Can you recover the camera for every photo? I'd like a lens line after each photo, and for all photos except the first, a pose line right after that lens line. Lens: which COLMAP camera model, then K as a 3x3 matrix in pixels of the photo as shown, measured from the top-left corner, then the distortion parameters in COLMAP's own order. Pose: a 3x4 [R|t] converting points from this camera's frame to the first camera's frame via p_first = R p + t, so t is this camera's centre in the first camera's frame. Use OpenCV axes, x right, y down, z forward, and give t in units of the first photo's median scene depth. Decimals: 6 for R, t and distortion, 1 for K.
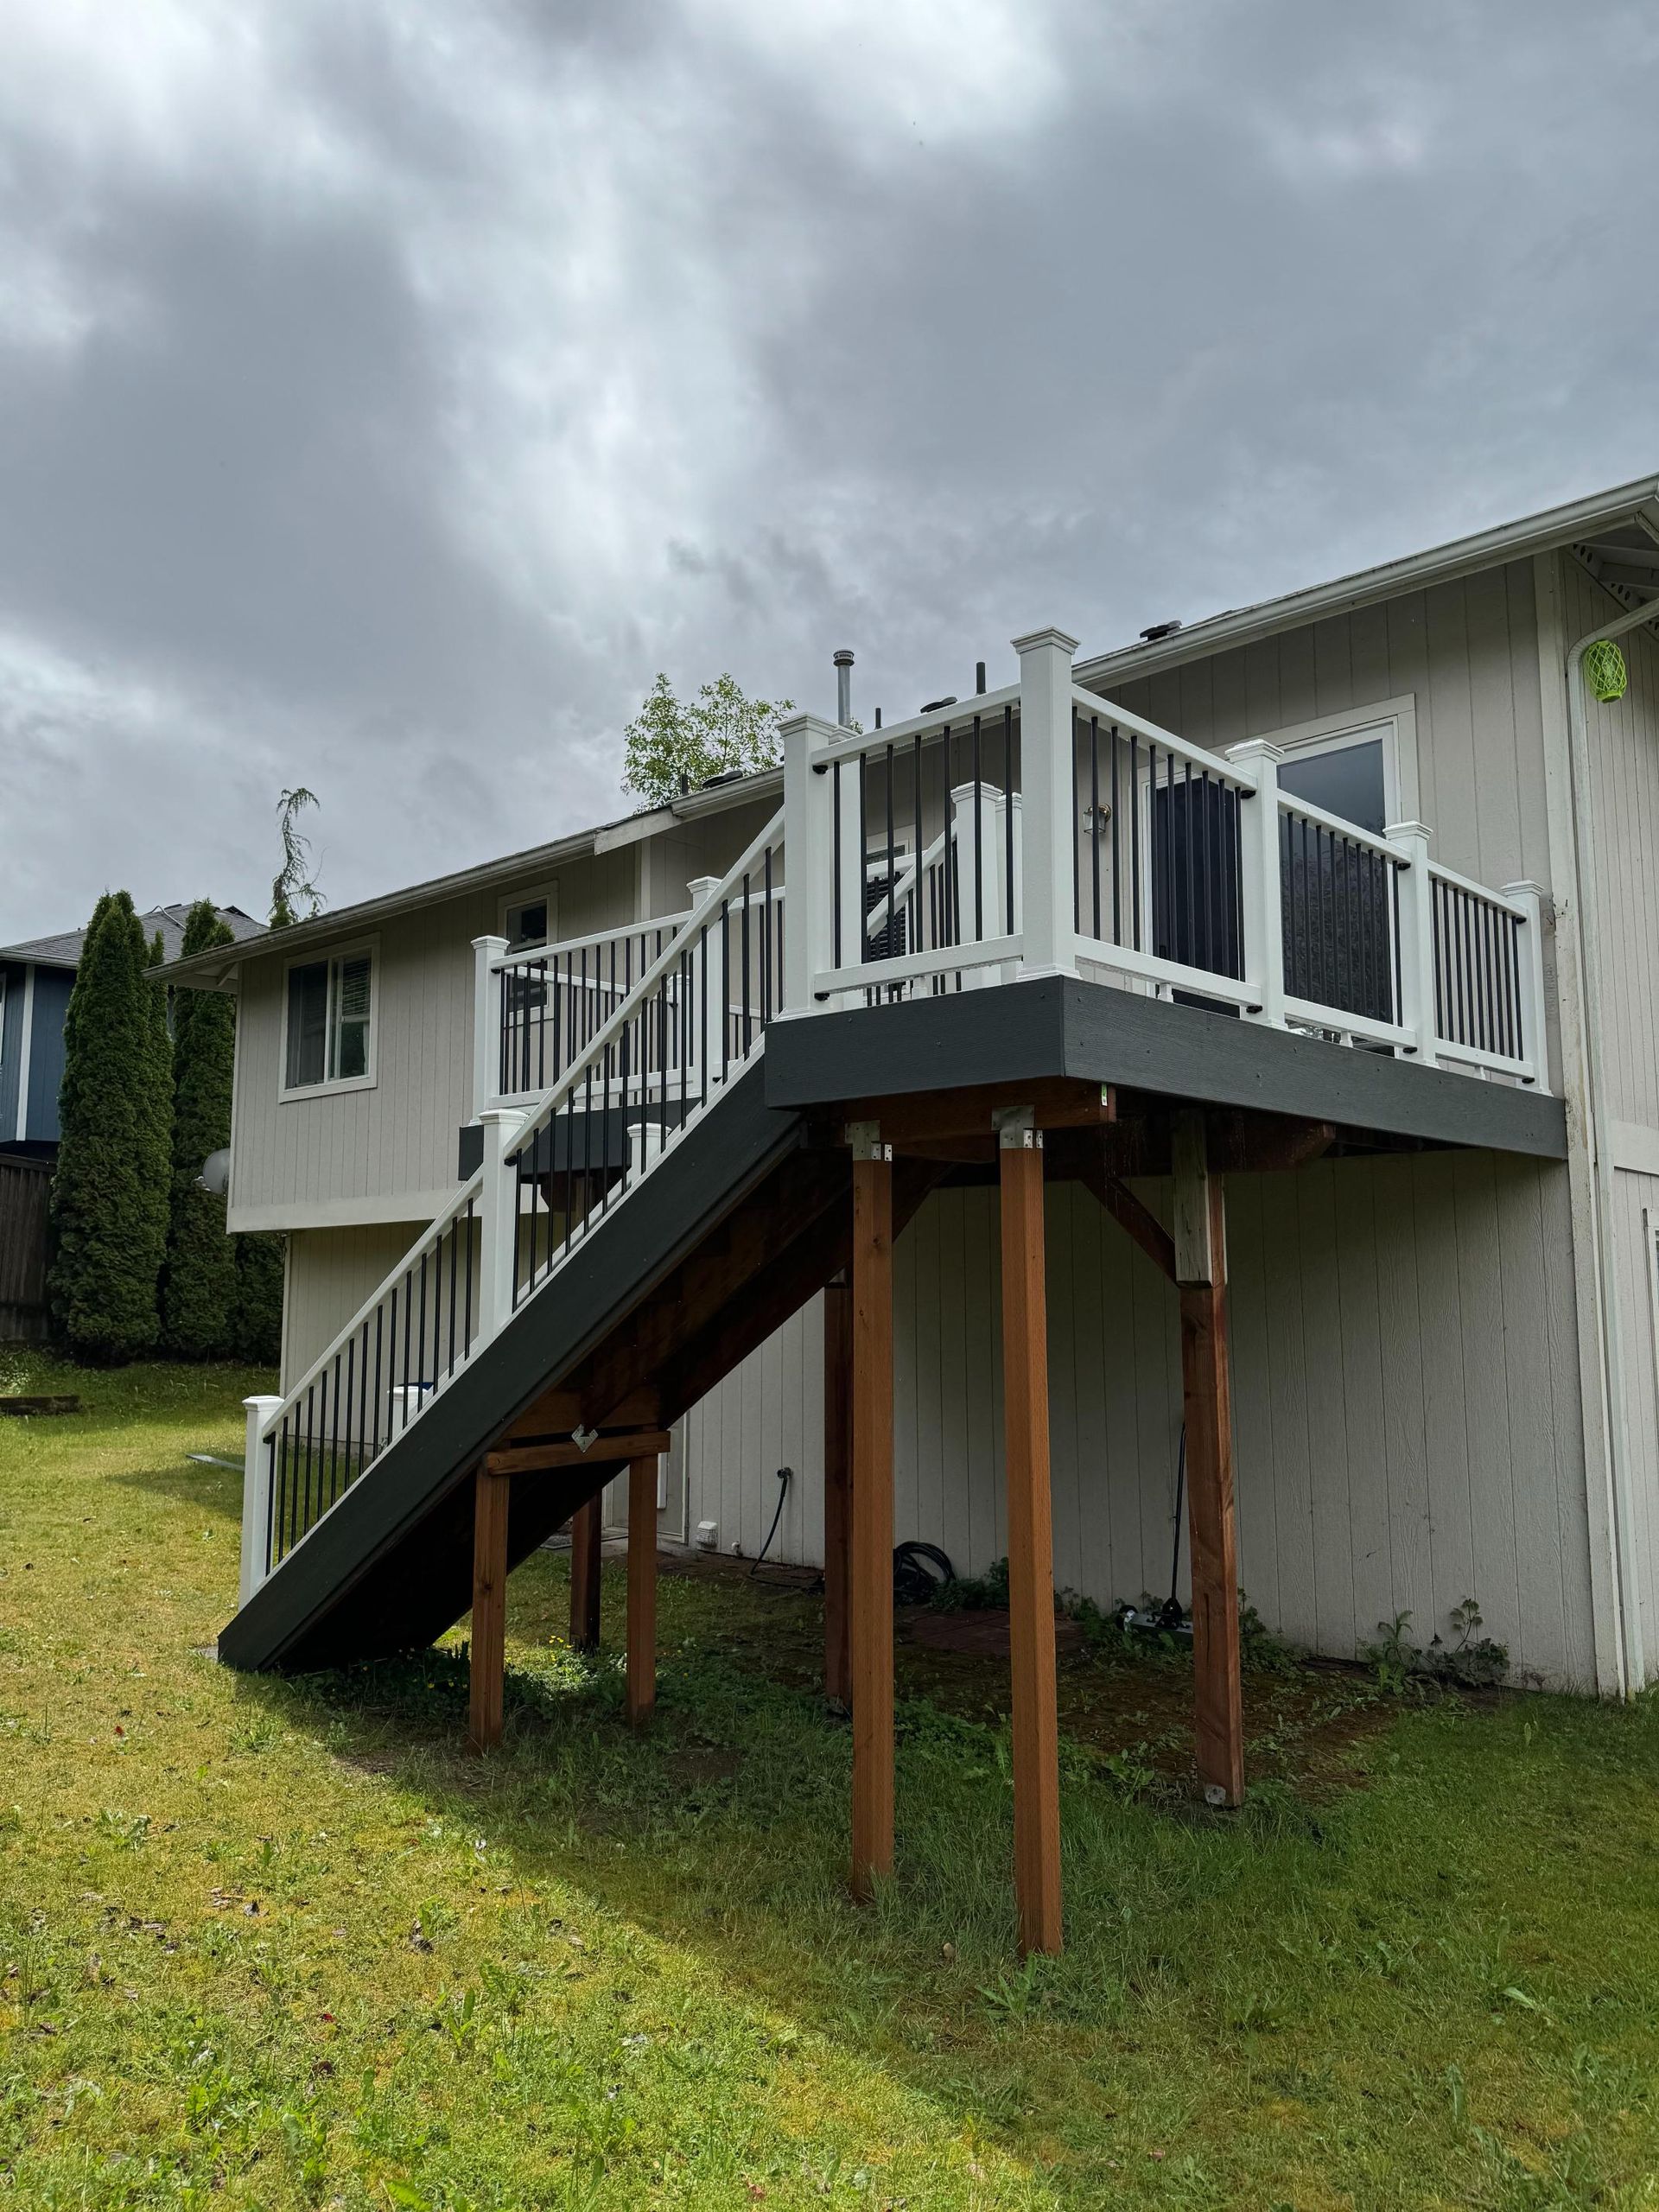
lens RADIAL K [[1509.7, 0, 829.5], [0, 1509.7, 1106.0], [0, 0, 1]] dist [0.072457, -0.000160]
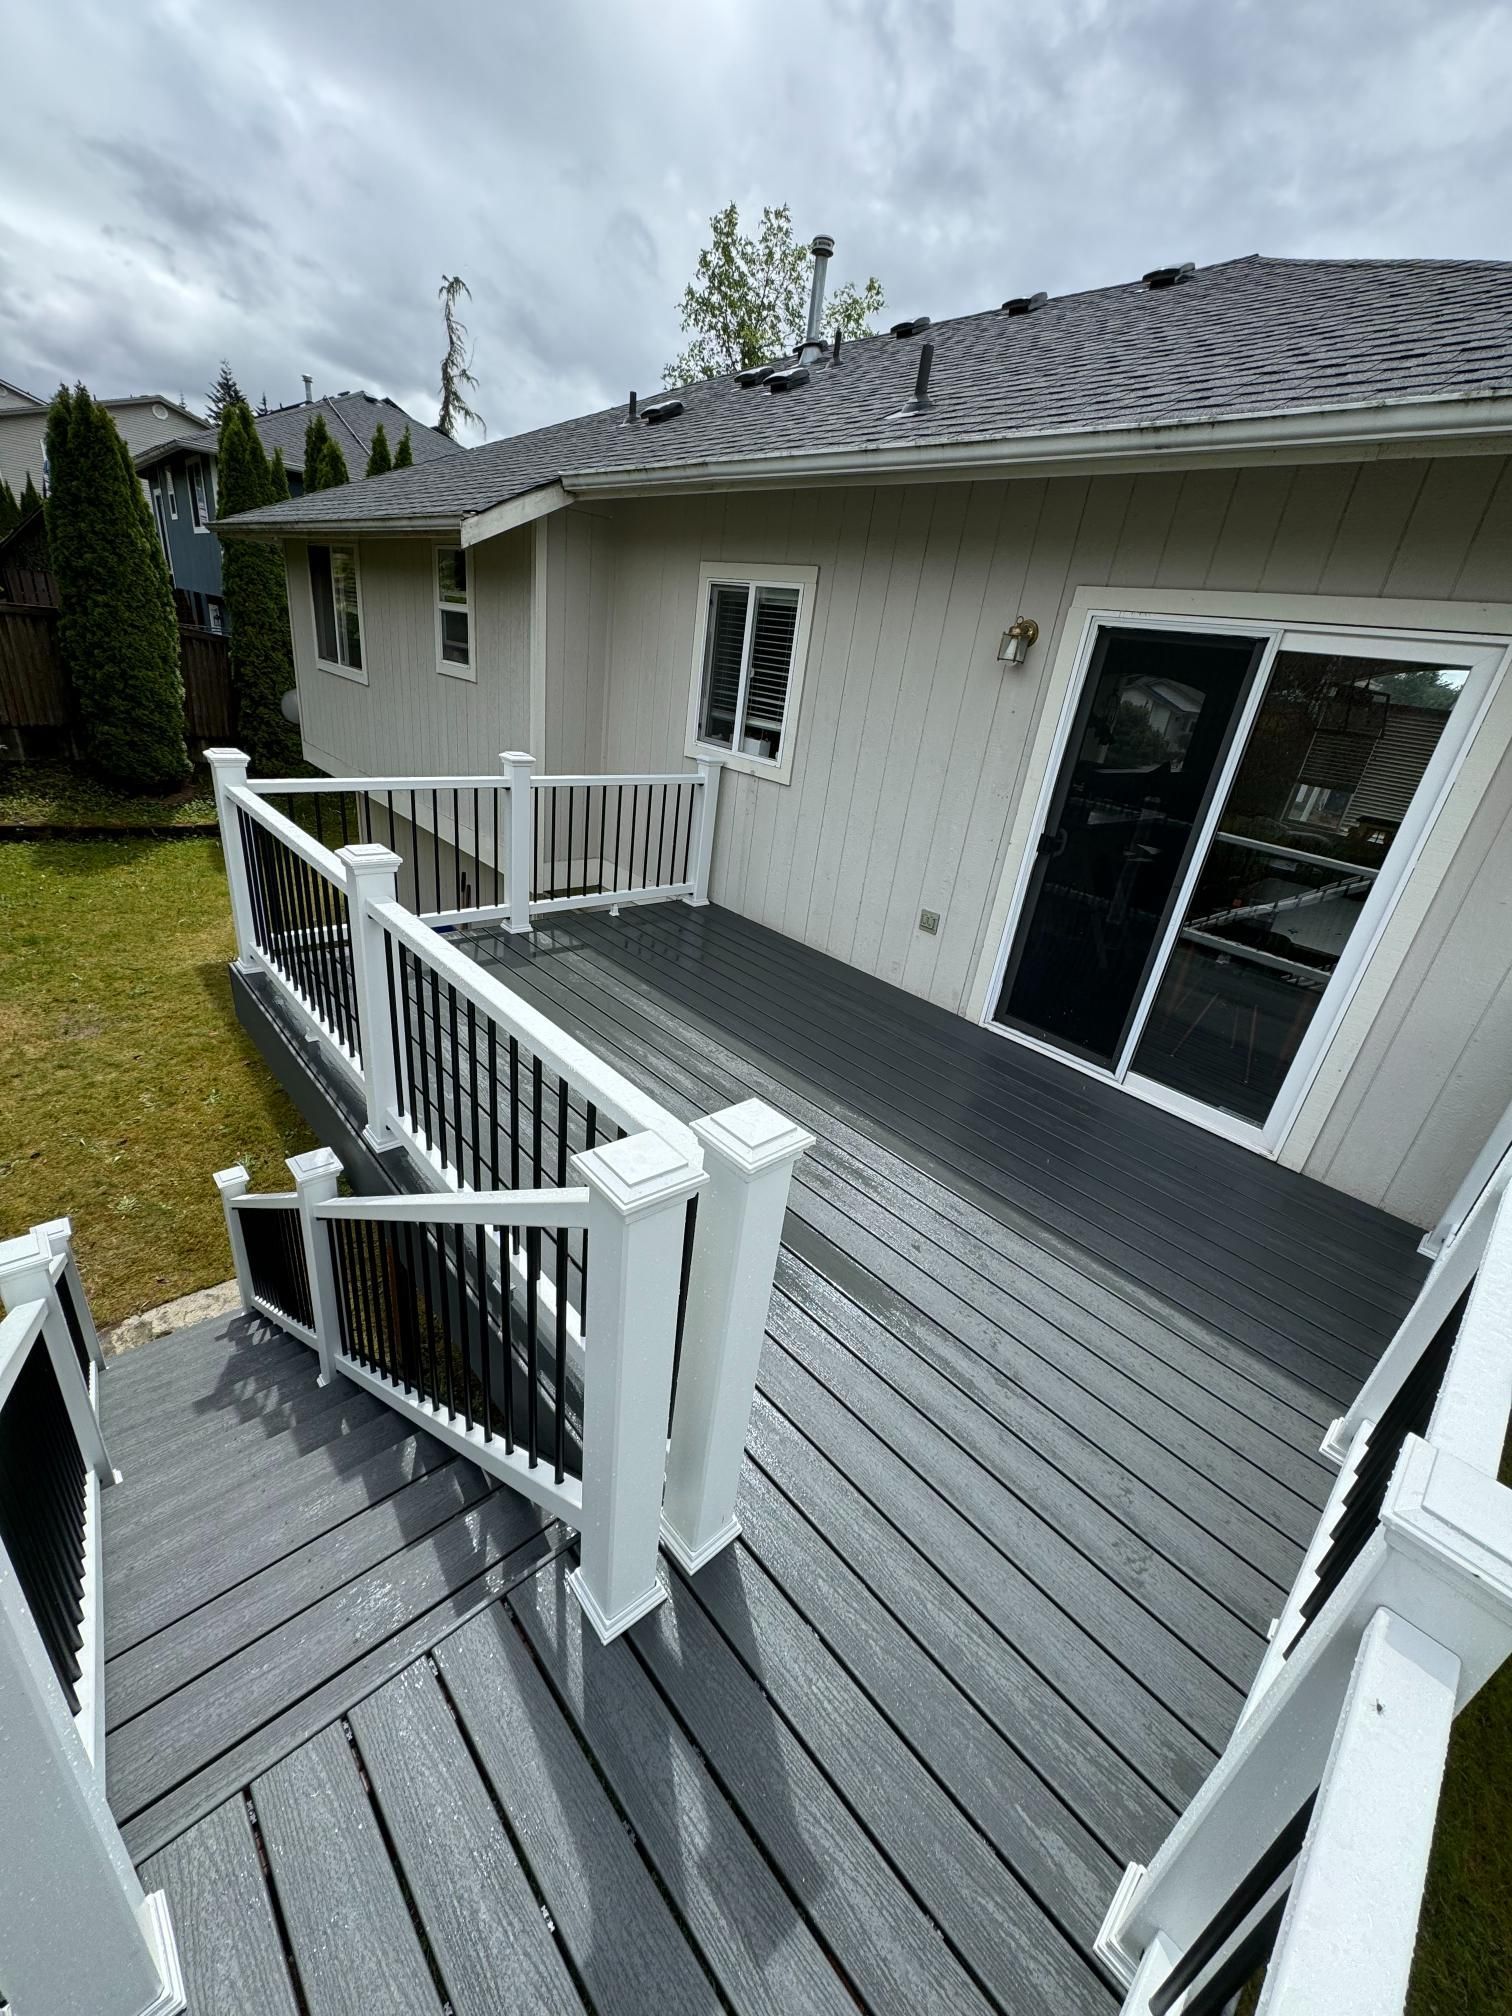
lens RADIAL K [[801.8, 0, 756.0], [0, 801.8, 1008.0], [0, 0, 1]] dist [0.007526, -0.000227]
pose [[0.988269, 0.150926, -0.023357, 0.042129], [-0.118908, 0.856375, 0.502476, -0.104405], [0.095839, -0.493804, 0.864275, 0.243853]]
